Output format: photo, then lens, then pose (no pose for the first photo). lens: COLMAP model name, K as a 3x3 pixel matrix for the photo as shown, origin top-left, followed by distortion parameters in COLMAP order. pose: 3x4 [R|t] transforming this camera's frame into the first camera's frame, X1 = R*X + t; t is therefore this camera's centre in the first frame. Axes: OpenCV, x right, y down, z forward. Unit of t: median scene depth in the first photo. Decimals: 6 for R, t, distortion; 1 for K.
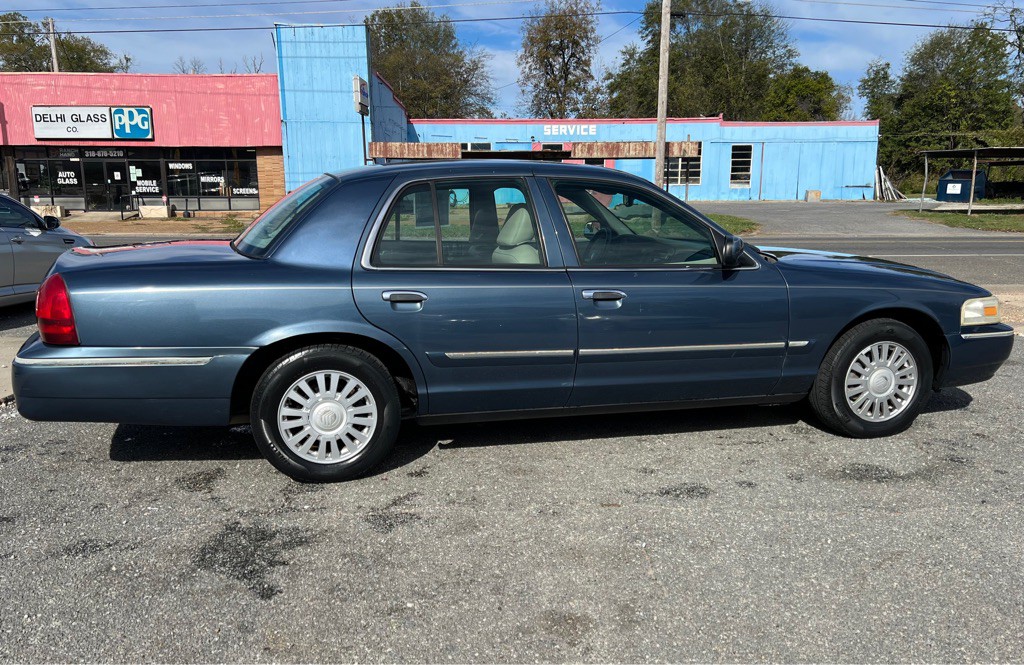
lens RADIAL K [[839.1, 0, 508.3], [0, 839.1, 370.7], [0, 0, 1]] dist [0.050420, -0.049376]
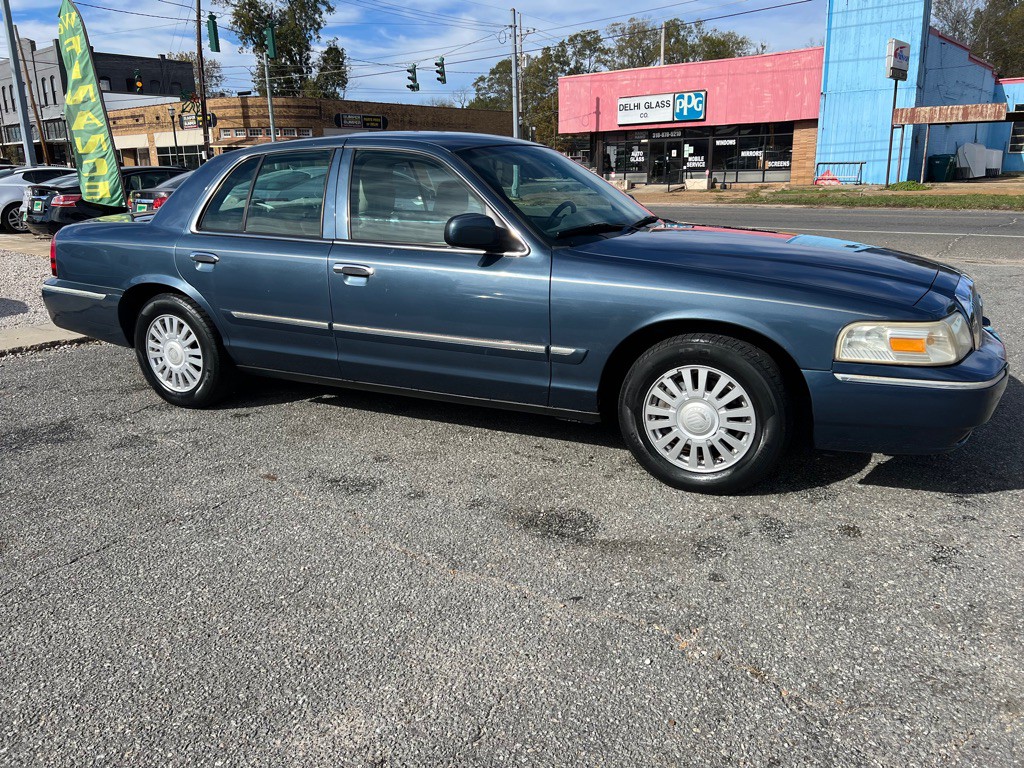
lens RADIAL K [[762.4, 0, 515.9], [0, 762.4, 370.5], [0, 0, 1]] dist [0.046331, -0.048472]
pose [[0.758178, 0.153586, -0.633701, 0.090121], [-0.119781, 0.988131, 0.096177, -0.009027], [0.640951, 0.002987, 0.767576, 0.047696]]
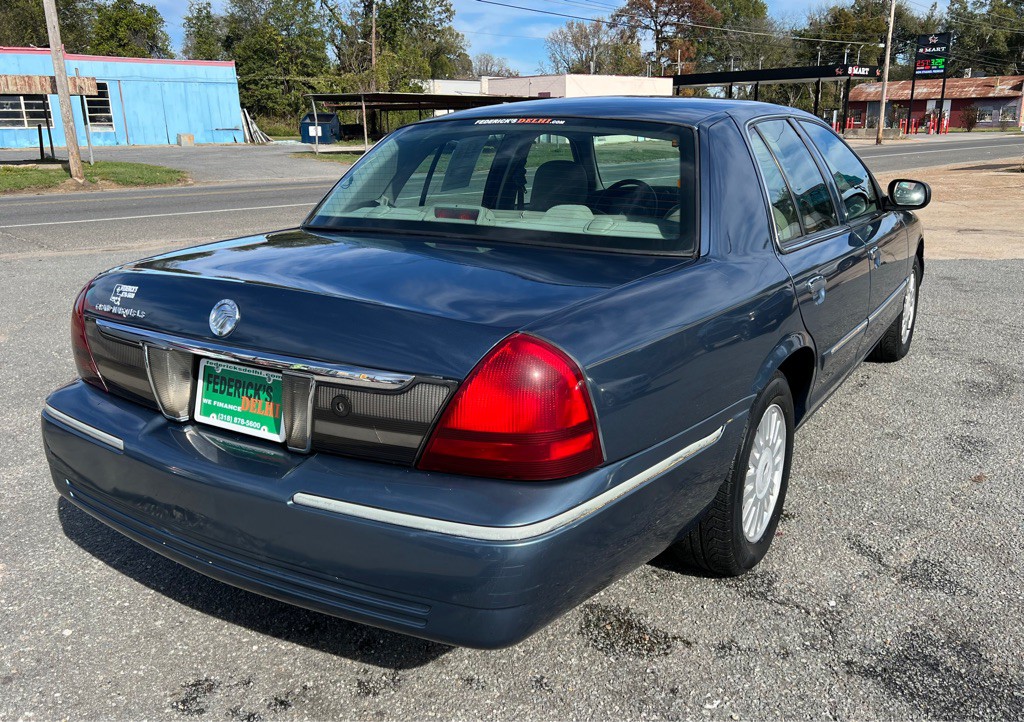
lens RADIAL K [[849.7, 0, 516.1], [0, 849.7, 372.9], [0, 0, 1]] dist [0.025155, -0.011977]
pose [[0.724032, -0.200575, 0.659960, -0.083509], [0.158317, 0.979568, 0.124024, -0.014889], [-0.671352, 0.014686, 0.740993, 0.063628]]
